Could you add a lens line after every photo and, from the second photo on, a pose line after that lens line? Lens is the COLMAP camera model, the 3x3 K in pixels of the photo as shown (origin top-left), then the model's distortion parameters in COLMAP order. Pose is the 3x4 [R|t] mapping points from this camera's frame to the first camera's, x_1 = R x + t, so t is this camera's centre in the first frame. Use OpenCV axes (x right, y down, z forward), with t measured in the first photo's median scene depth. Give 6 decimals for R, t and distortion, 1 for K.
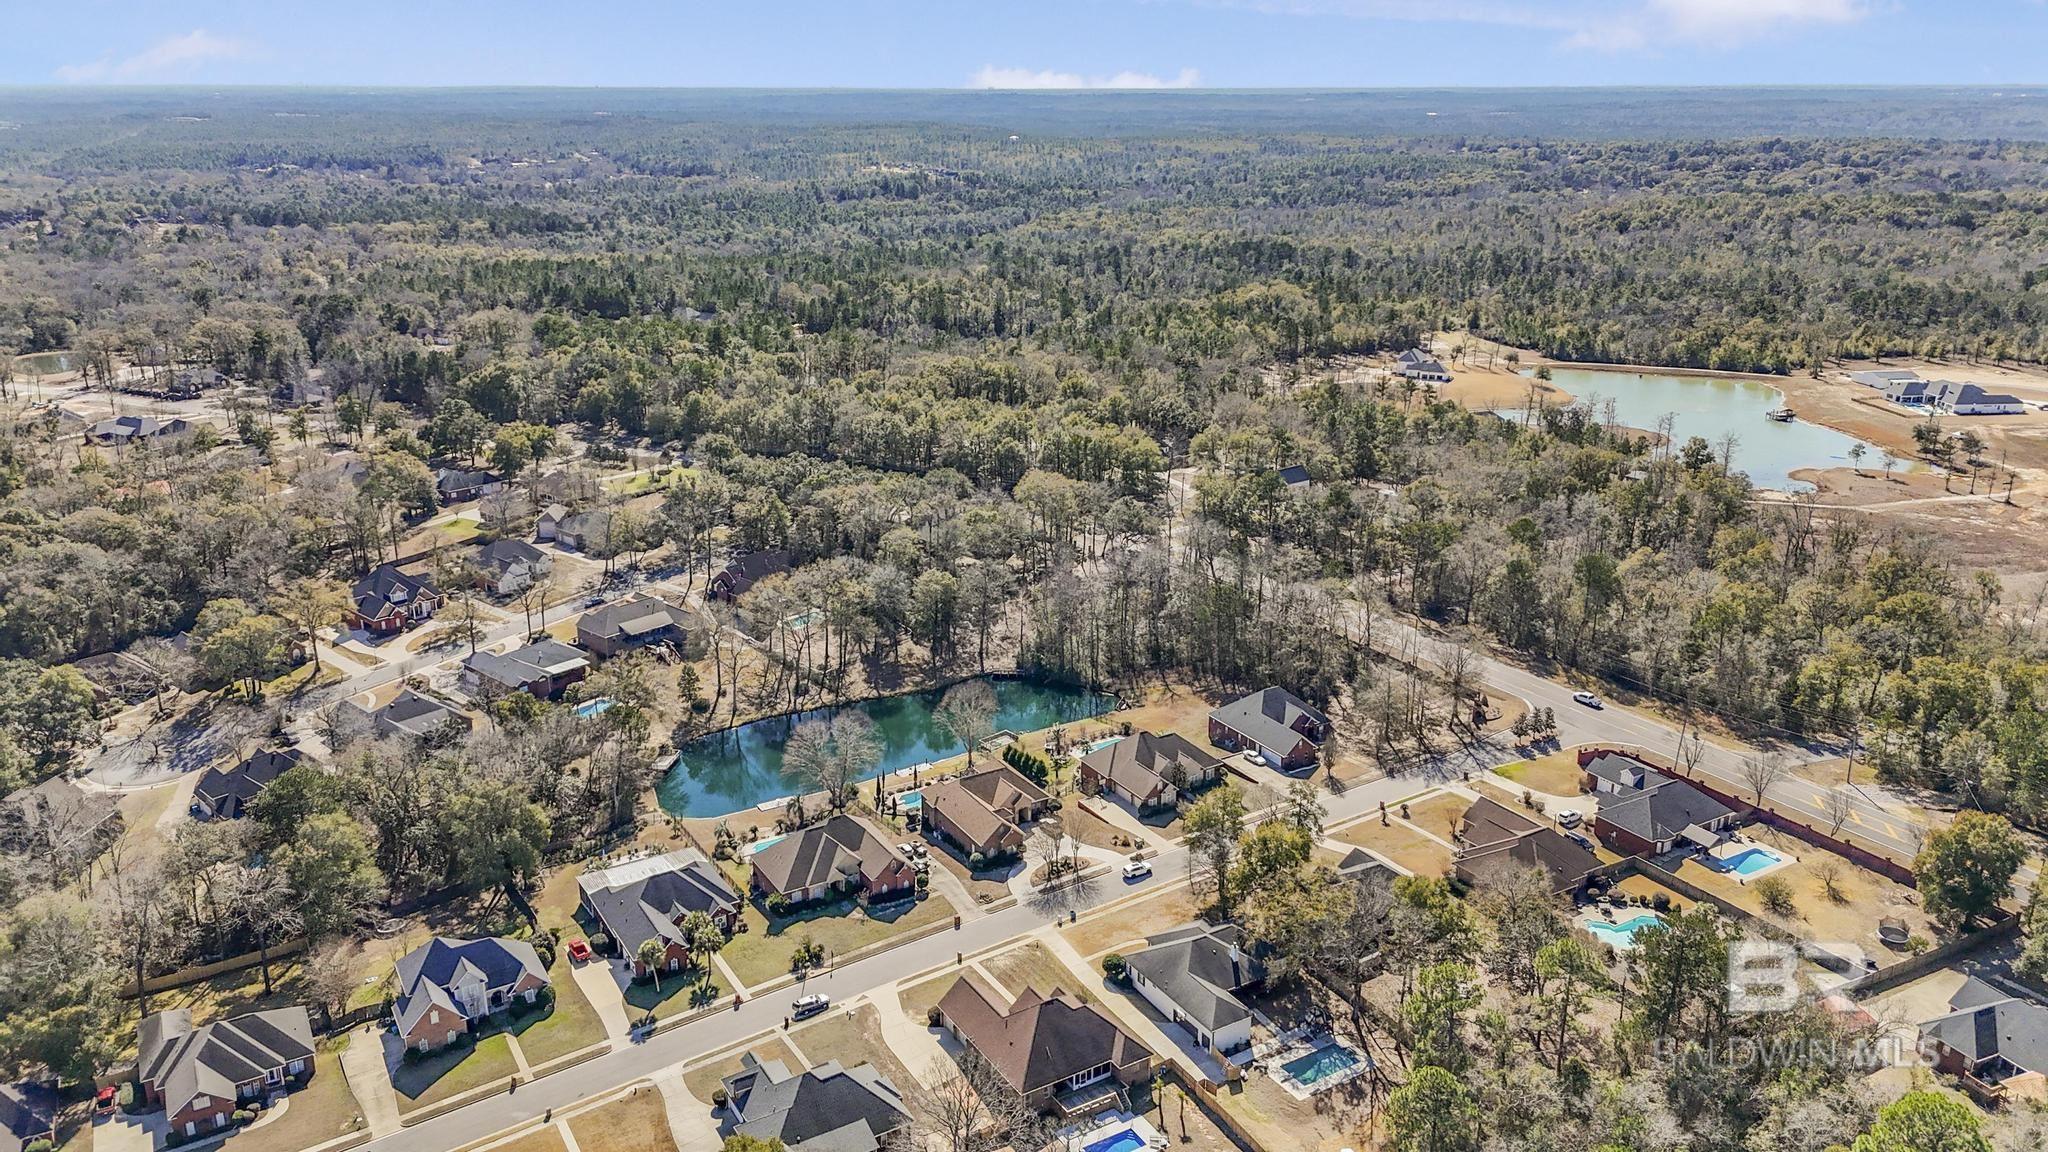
lens RADIAL K [[1501.5, 0, 1027.1], [0, 1501.5, 566.7], [0, 0, 1]] dist [0.083016, -0.082017]
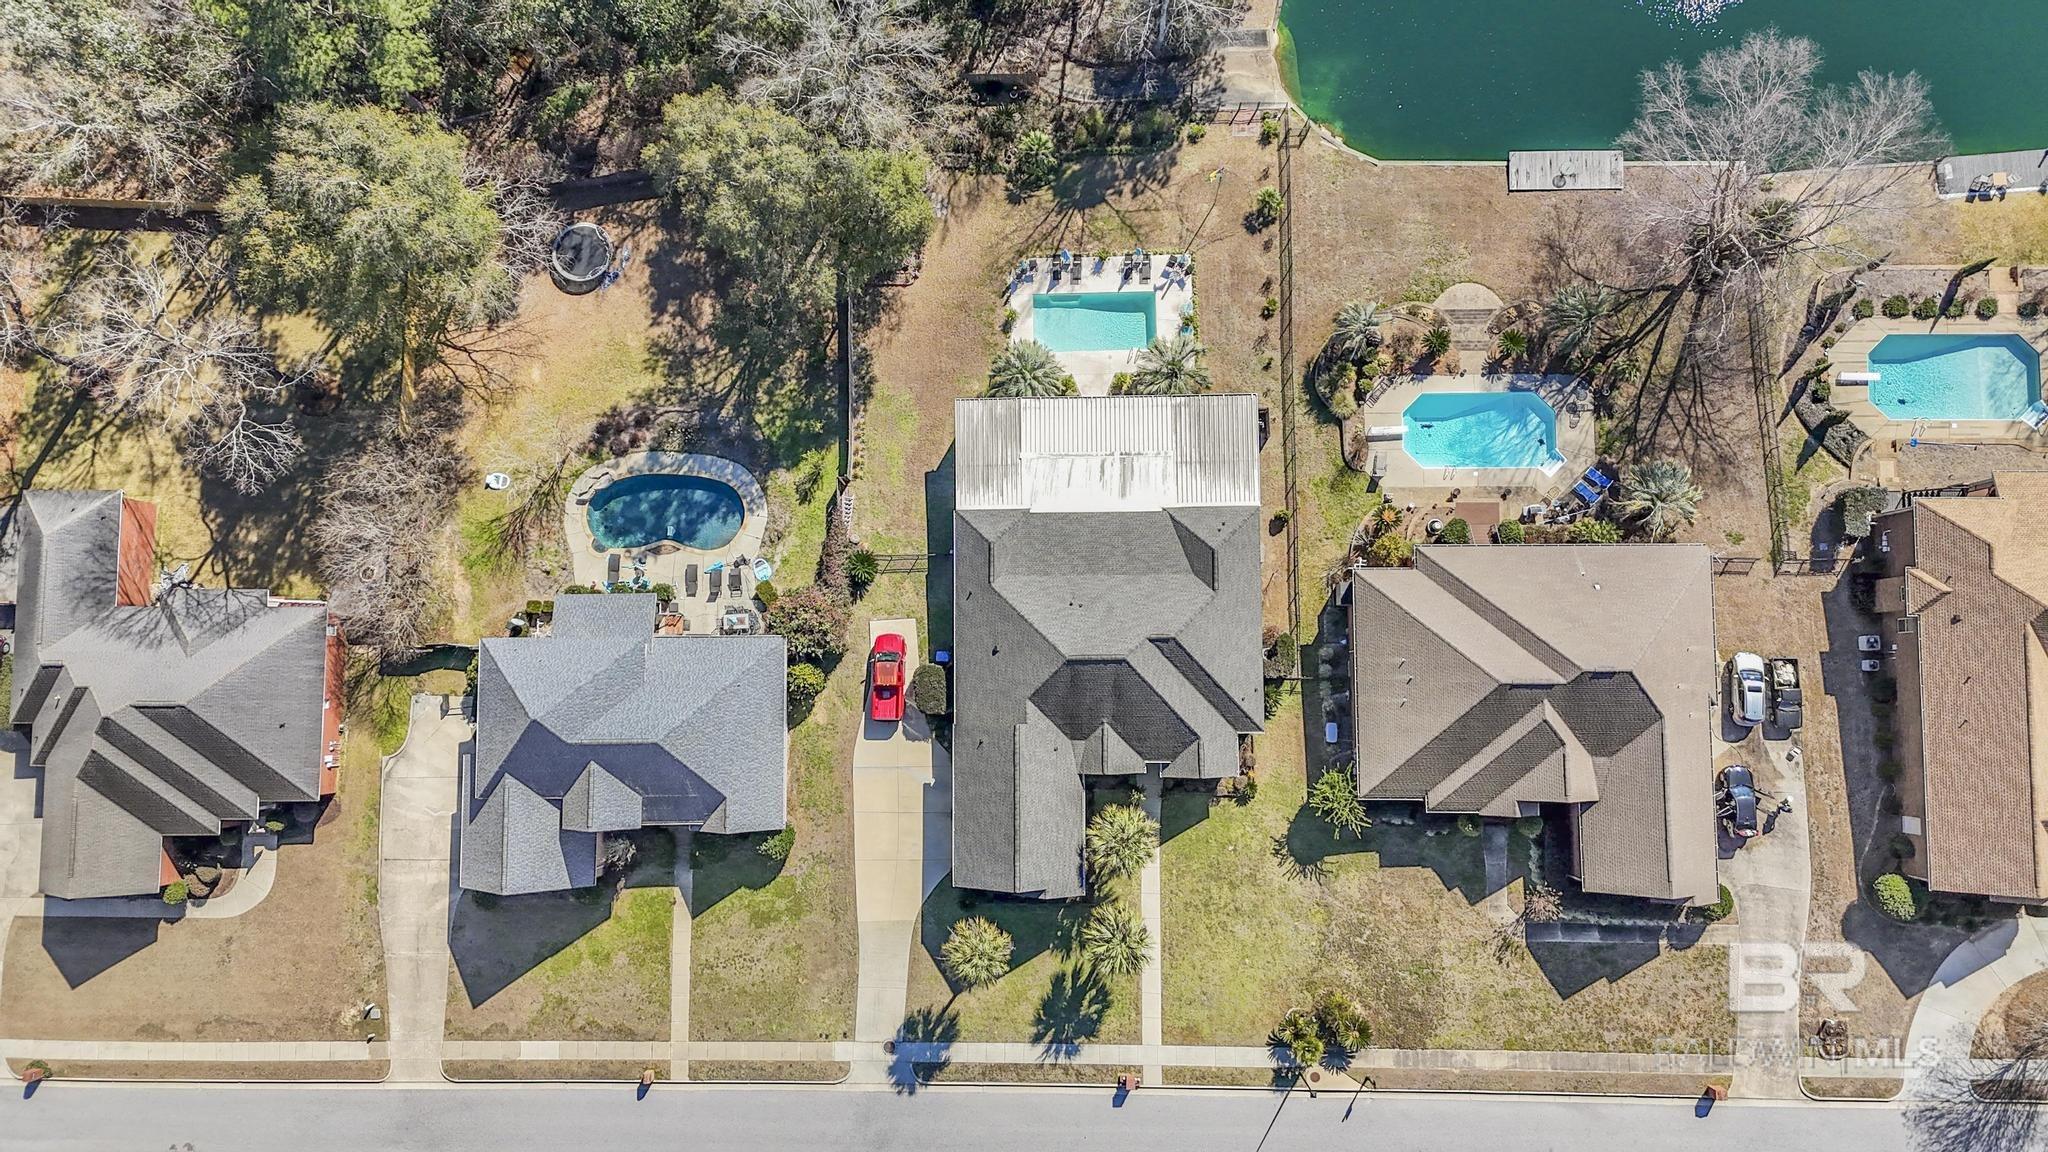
lens RADIAL K [[1501.5, 0, 1008.9], [0, 1501.5, 573.2], [0, 0, 1]] dist [0.083016, -0.082017]
pose [[0.856916, 0.510843, -0.068814, -0.173337], [-0.128633, 0.341207, 0.931145, -0.113451], [0.499148, -0.789061, 0.358097, 0.611817]]
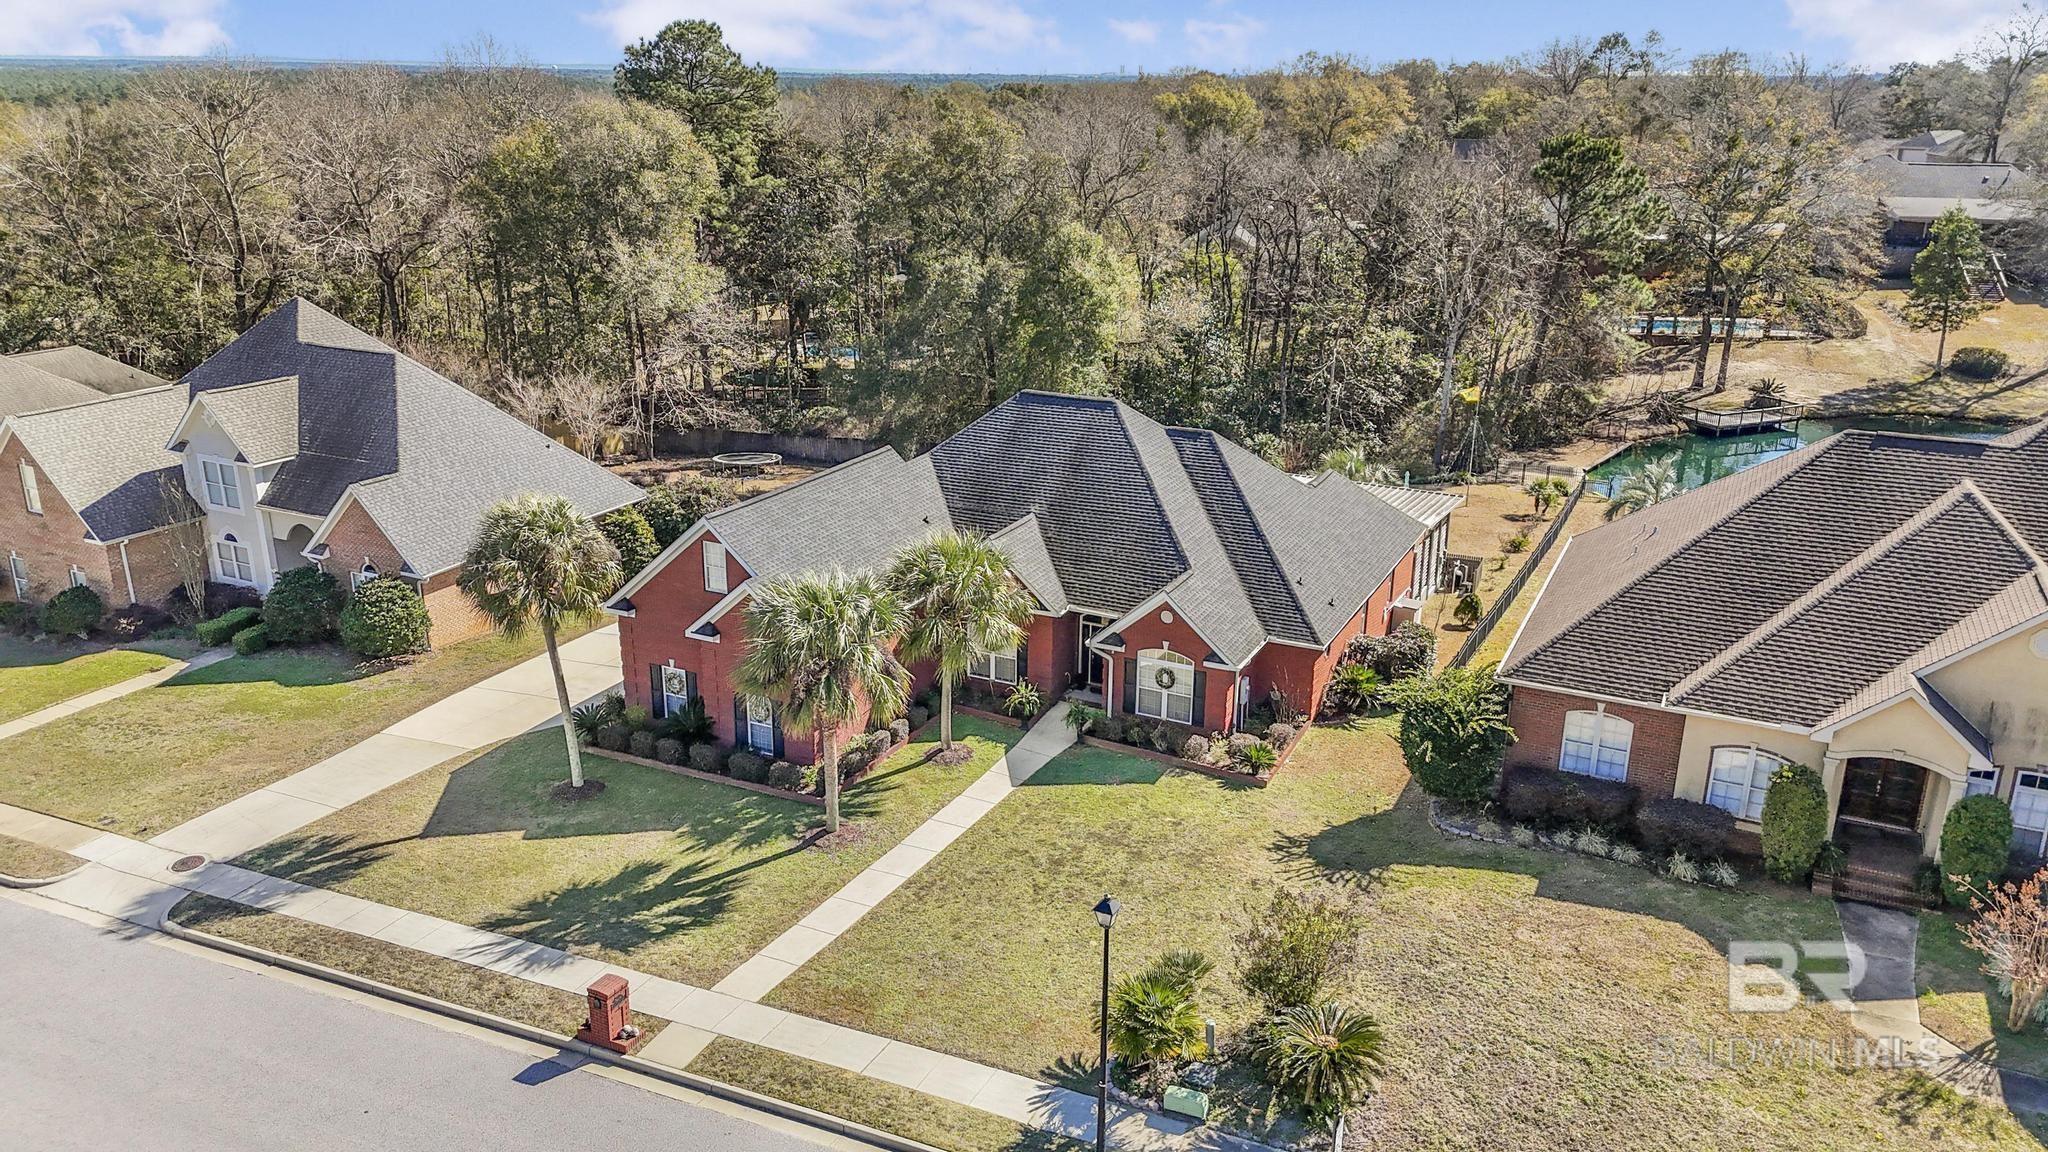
lens RADIAL K [[1501.5, 0, 1032.3], [0, 1501.5, 571.4], [0, 0, 1]] dist [0.083016, -0.082017]
pose [[0.543957, 0.269302, -0.794725, -0.043594], [-0.267006, 0.953424, 0.140325, 0.139275], [0.795499, 0.135865, 0.590526, 0.611804]]
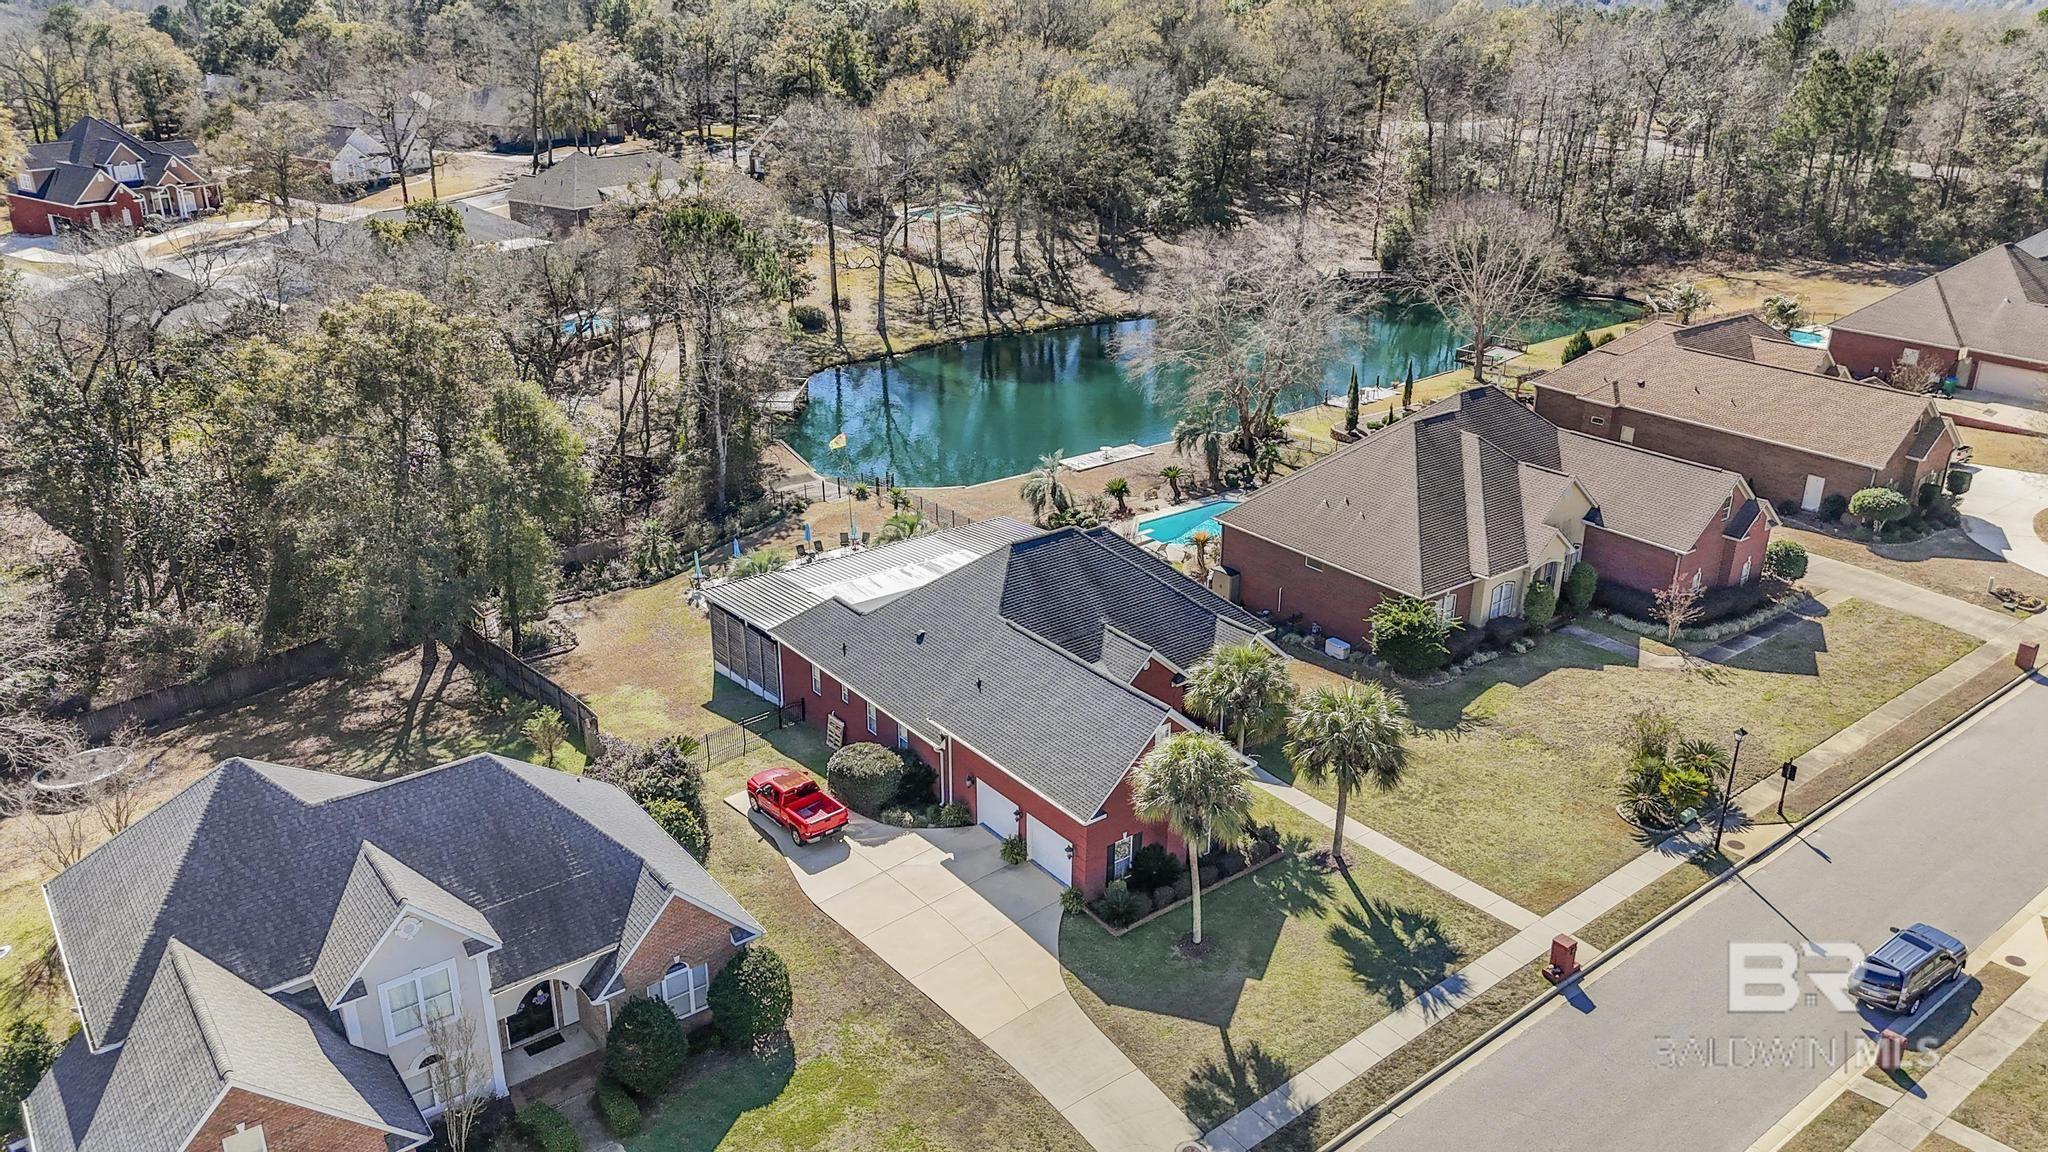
lens RADIAL K [[1501.5, 0, 1026.1], [0, 1501.5, 576.0], [0, 0, 1]] dist [0.083016, -0.082017]
pose [[0.994035, -0.036956, 0.102608, -0.193572], [0.029224, 0.996690, 0.075865, 0.132889], [-0.105072, -0.072414, 0.991825, 0.504301]]
